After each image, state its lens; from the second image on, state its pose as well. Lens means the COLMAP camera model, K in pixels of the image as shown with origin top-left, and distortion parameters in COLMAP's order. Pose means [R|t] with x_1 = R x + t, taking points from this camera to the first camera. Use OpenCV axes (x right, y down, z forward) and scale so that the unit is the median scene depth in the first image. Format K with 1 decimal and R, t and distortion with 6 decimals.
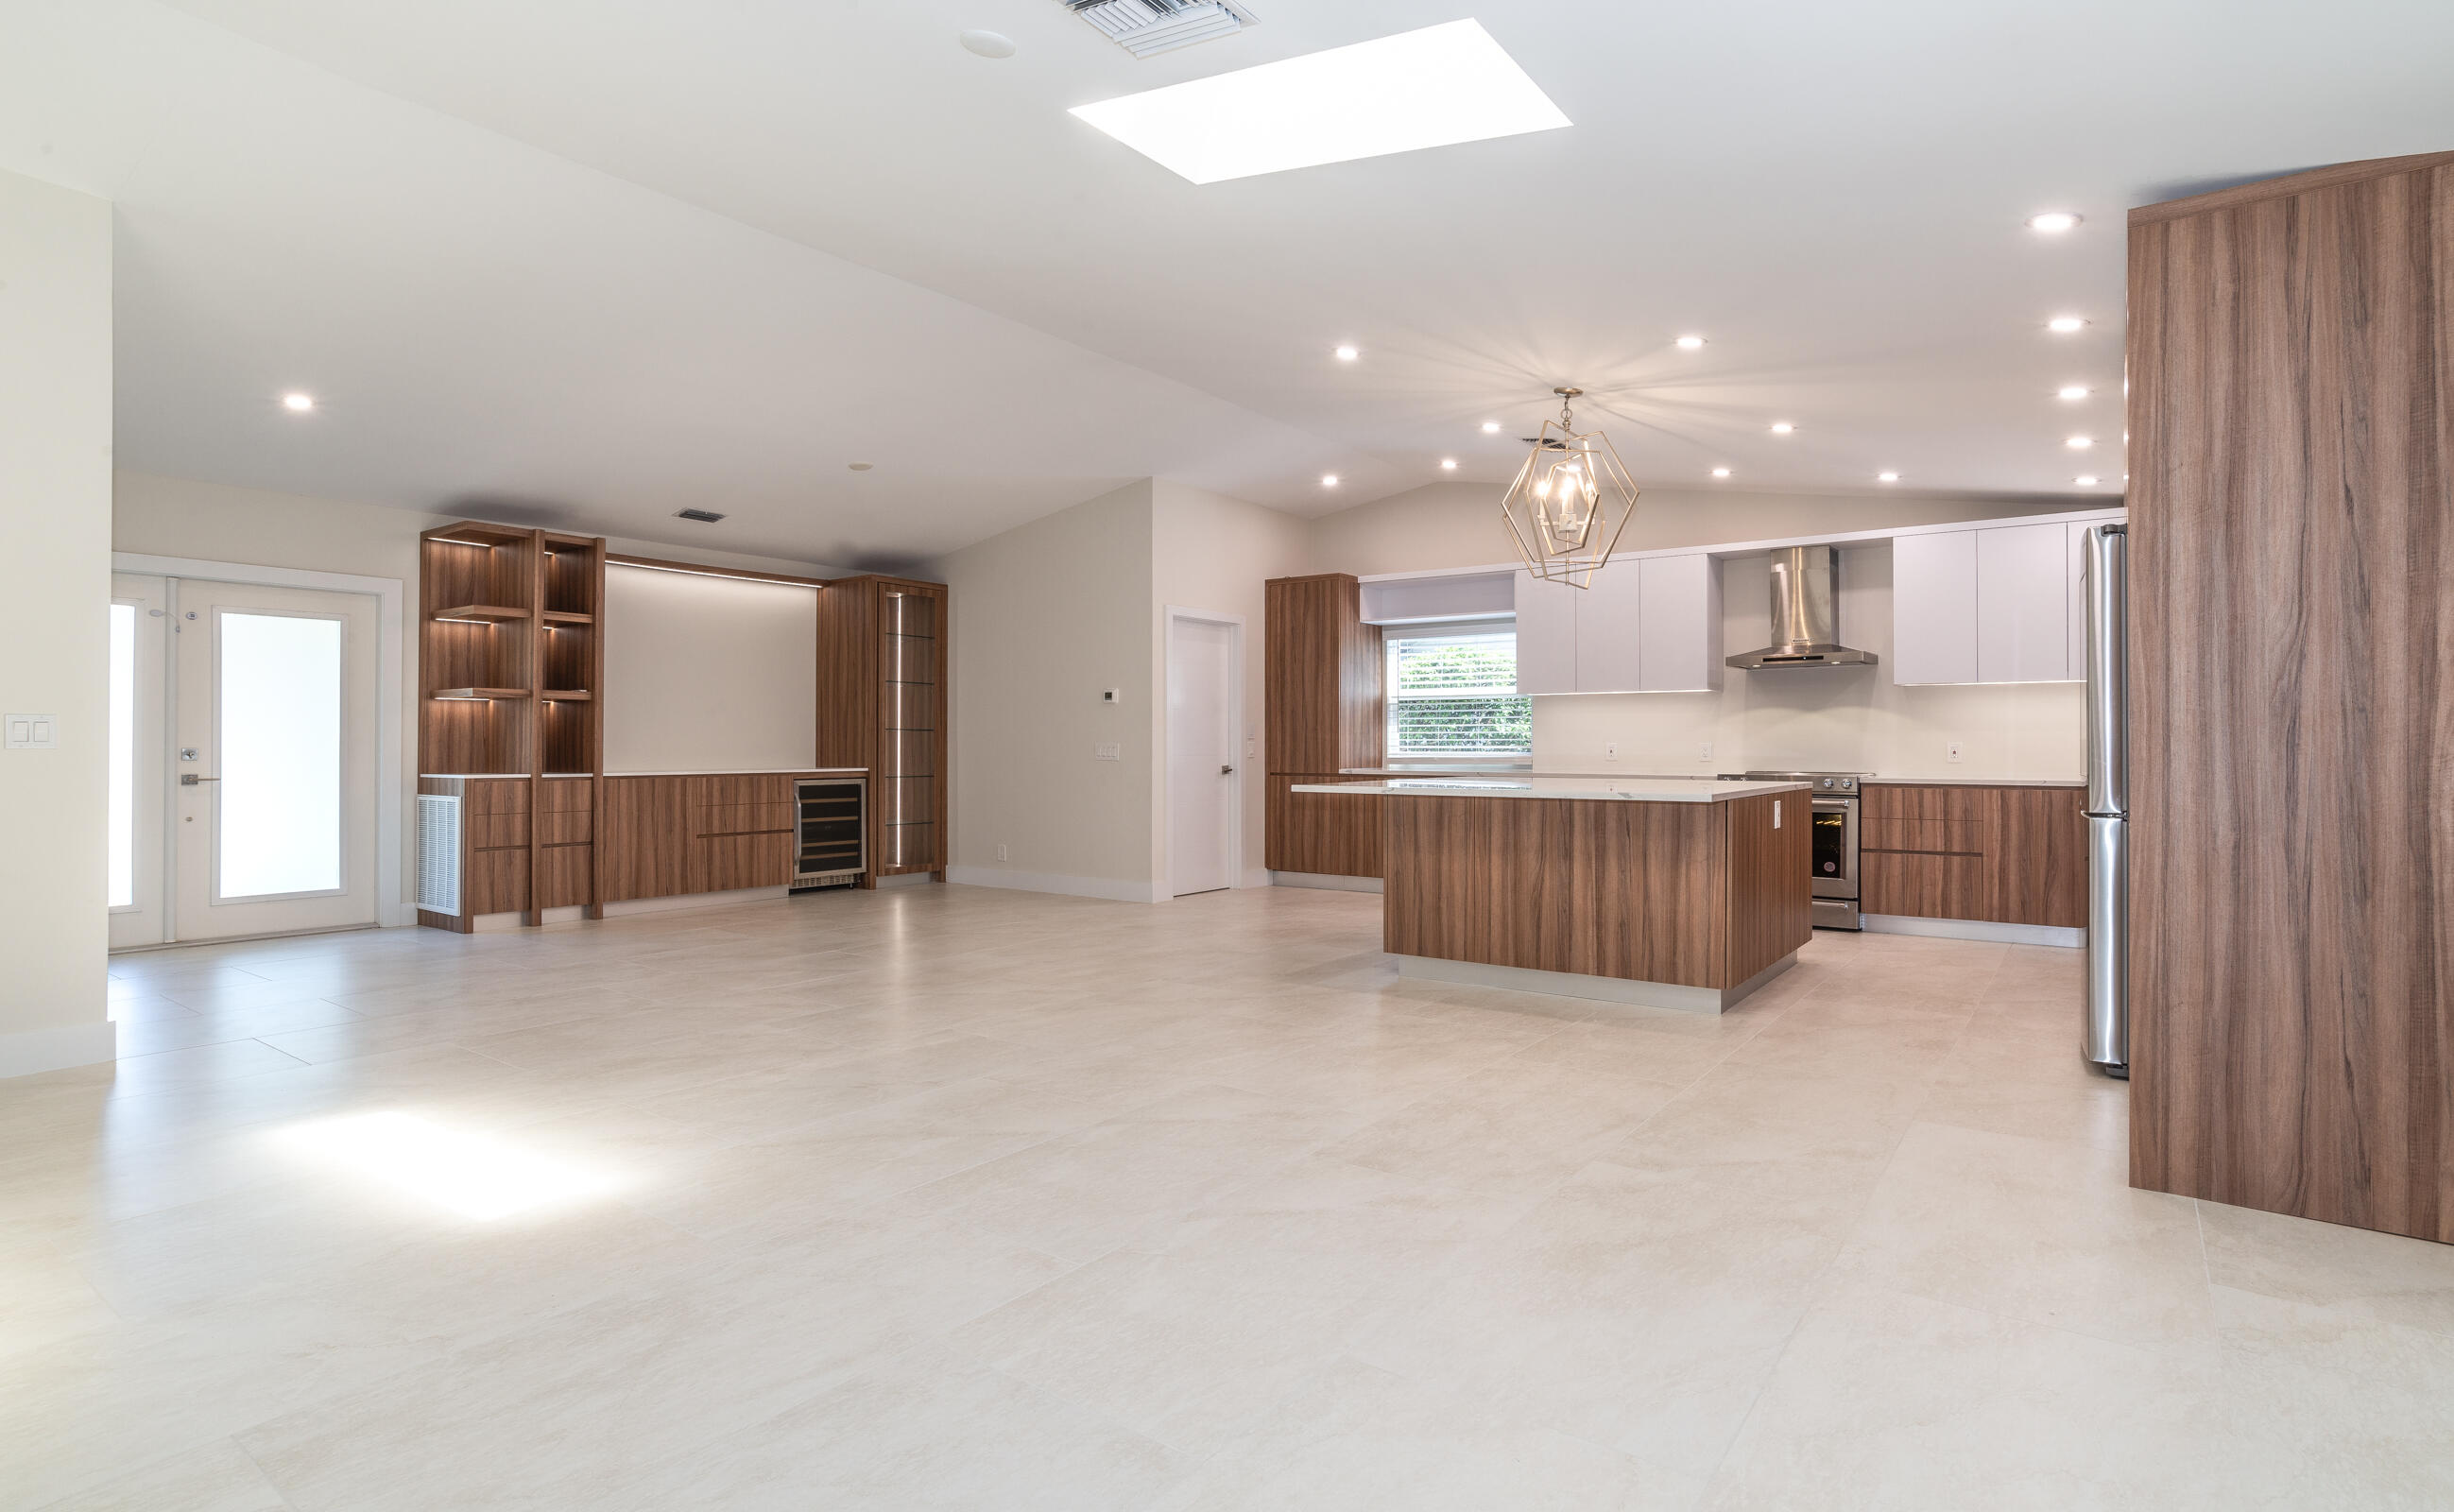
lens RADIAL K [[1231.8, 0, 1244.6], [0, 1231.8, 745.0], [0, 0, 1]] dist [-0.041793, 0.021197]
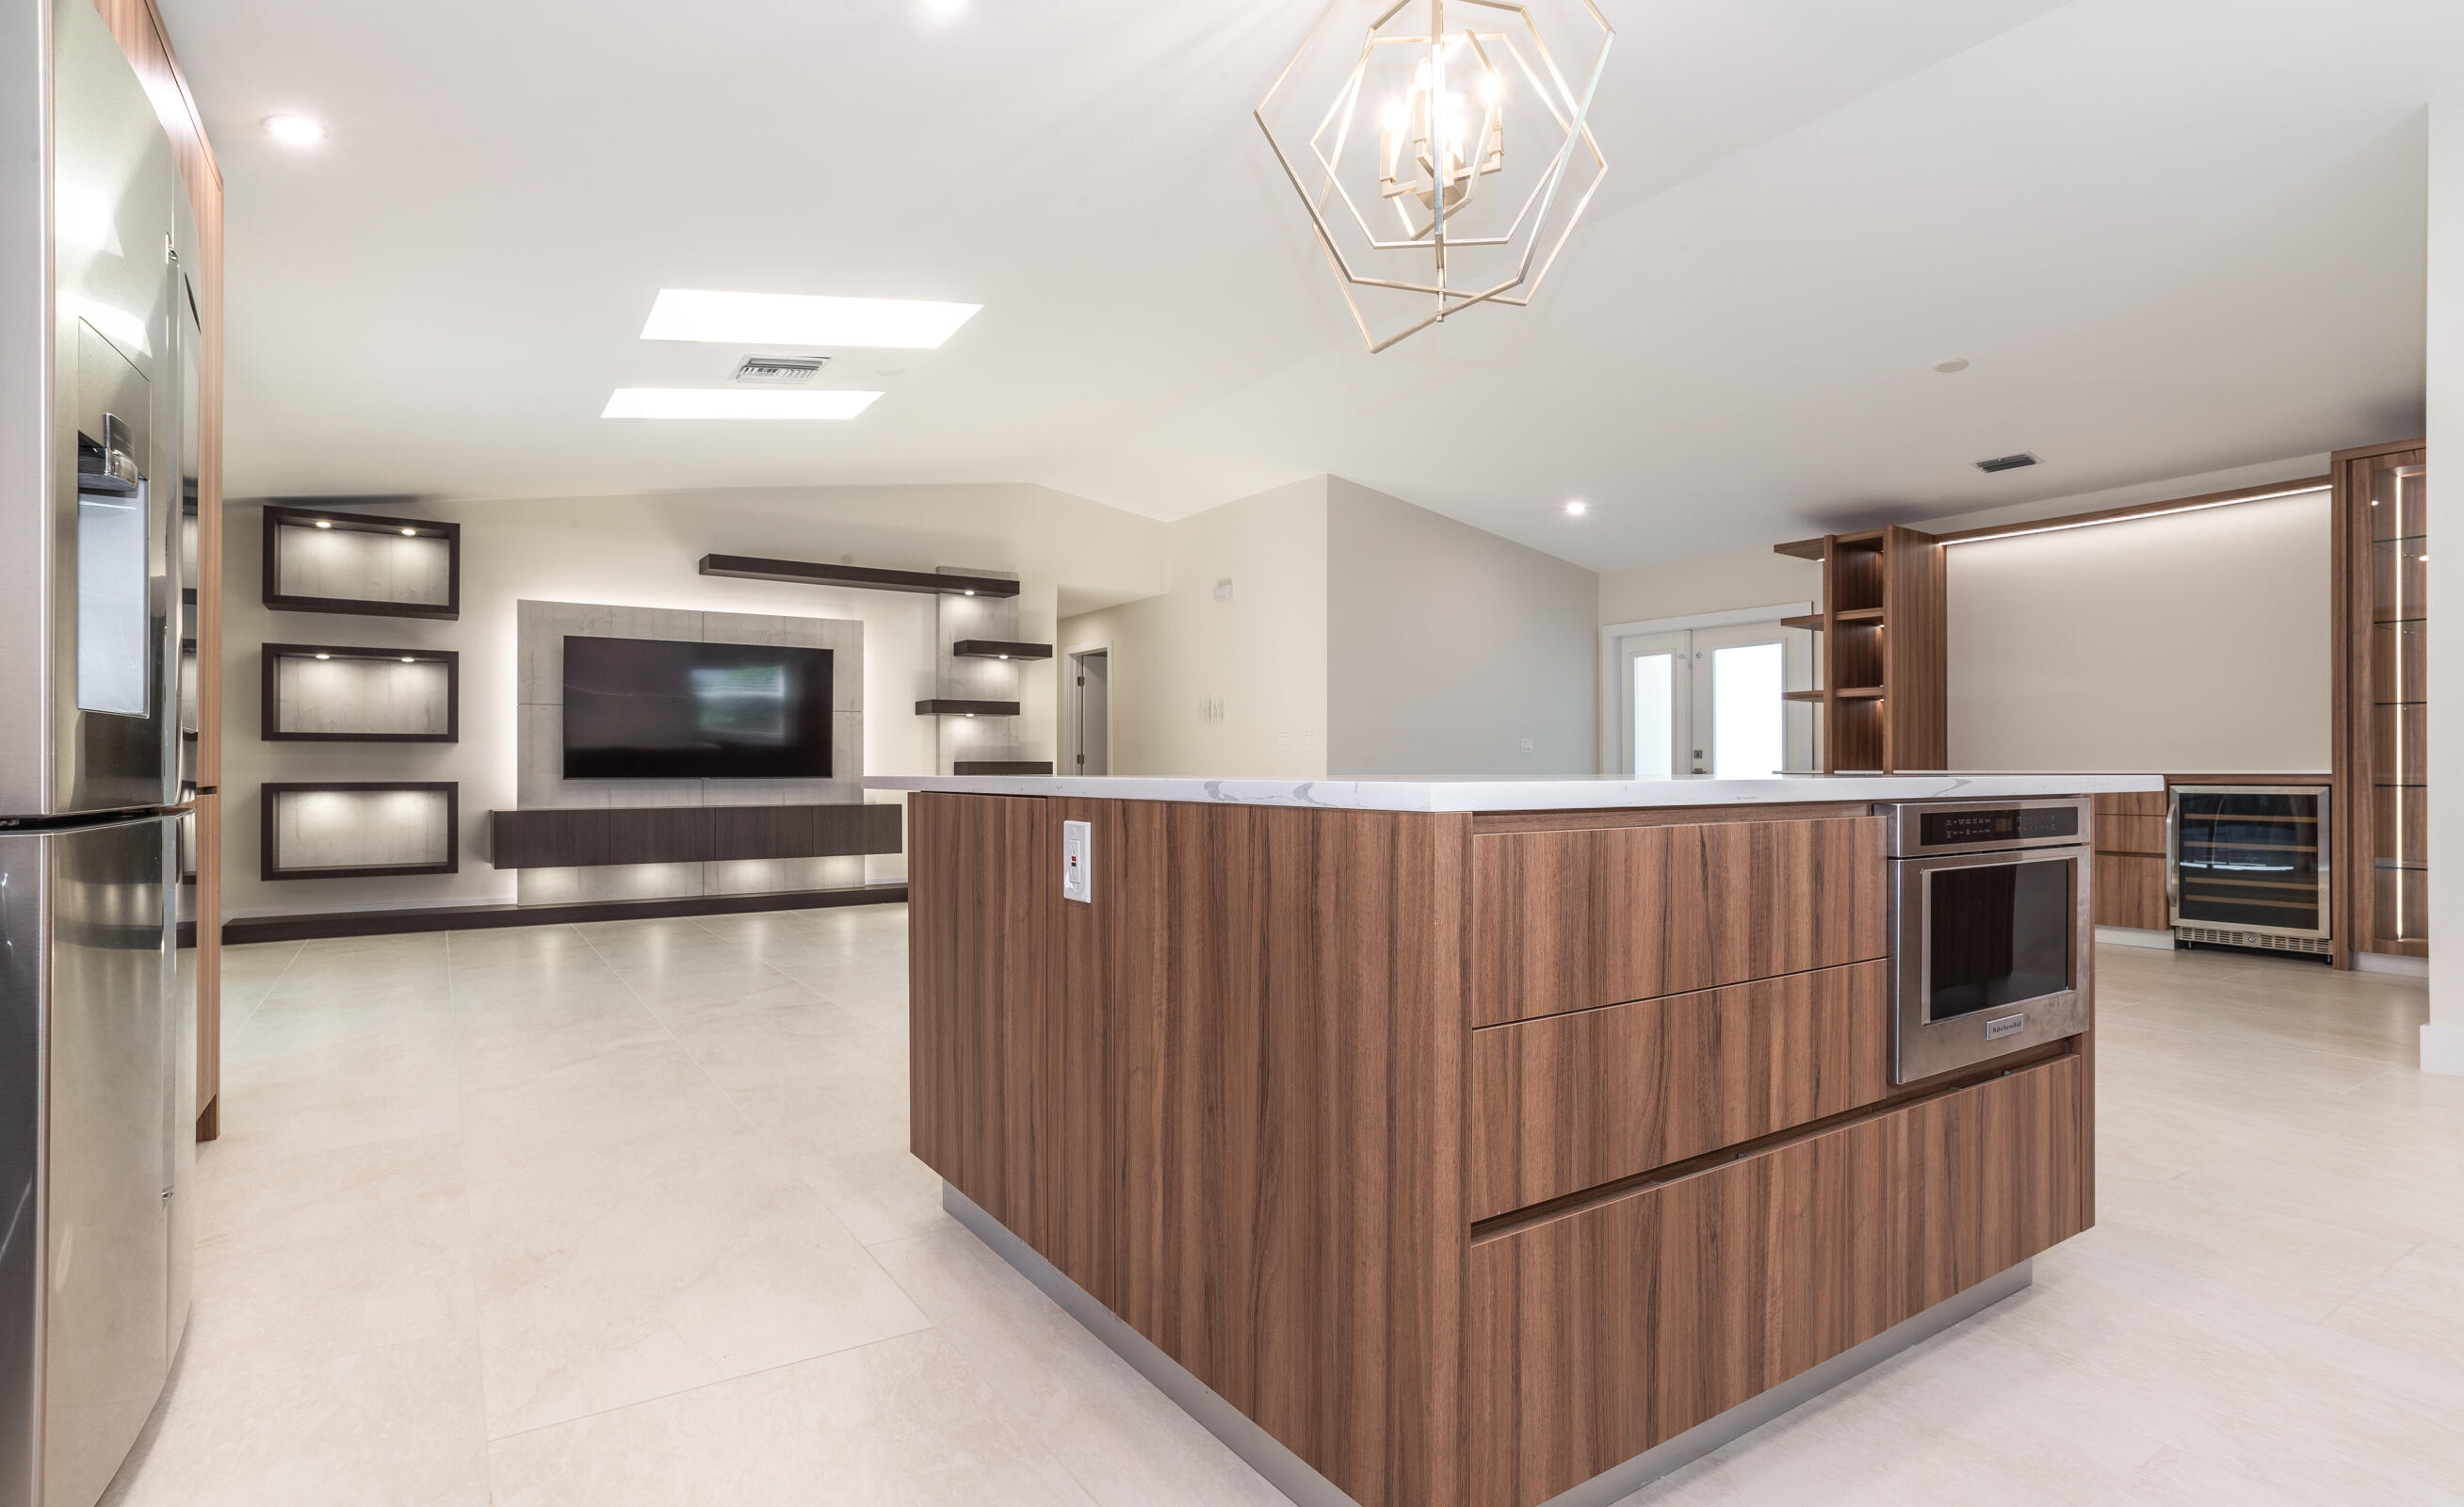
lens RADIAL K [[1212.5, 0, 1232.8], [0, 1212.5, 764.4], [0, 0, 1]] dist [-0.039847, 0.022195]
pose [[-0.347278, -0.005117, -0.937748, 0.546858], [0.001353, 0.999981, -0.005958, 0.023649], [0.937761, -0.003338, -0.347265, 0.856075]]
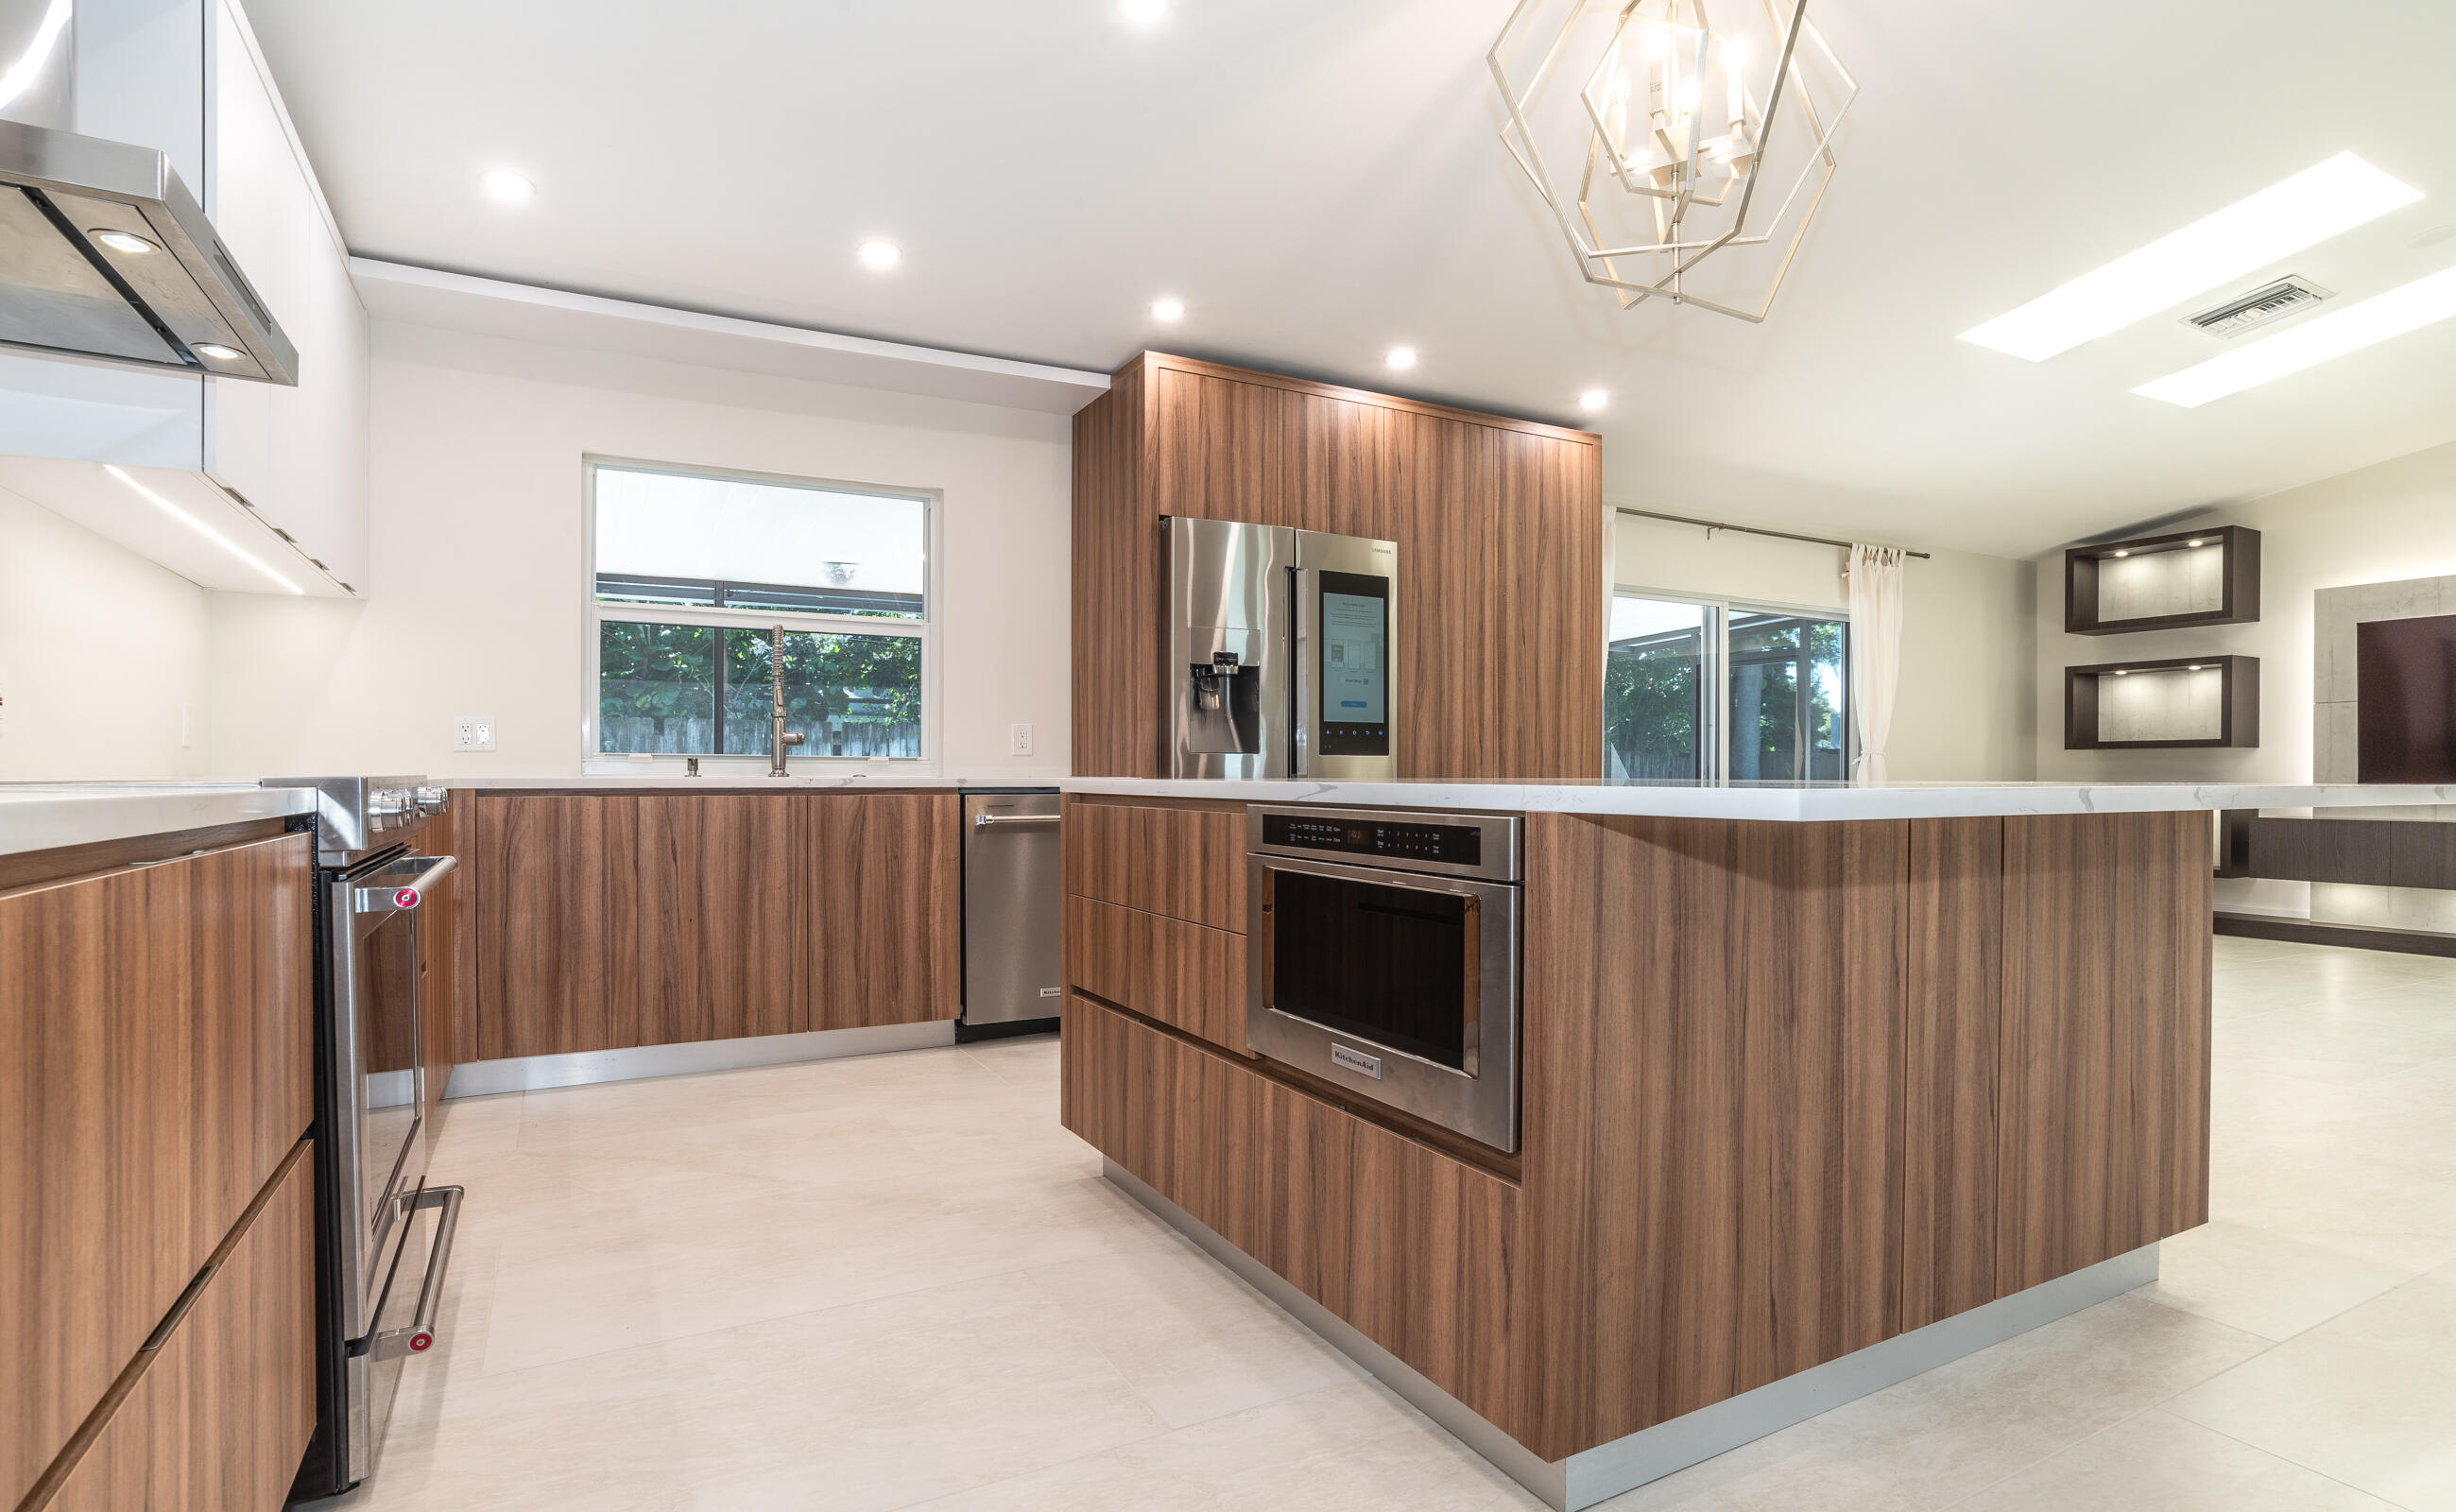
lens RADIAL K [[1232.8, 0, 1233.2], [0, 1232.8, 782.2], [0, 0, 1]] dist [-0.041793, 0.021197]
pose [[-0.900828, -0.005850, 0.434138, 0.173367], [-0.003084, 0.999970, 0.007074, 0.023331], [-0.434166, 0.005033, -0.900819, 1.141142]]
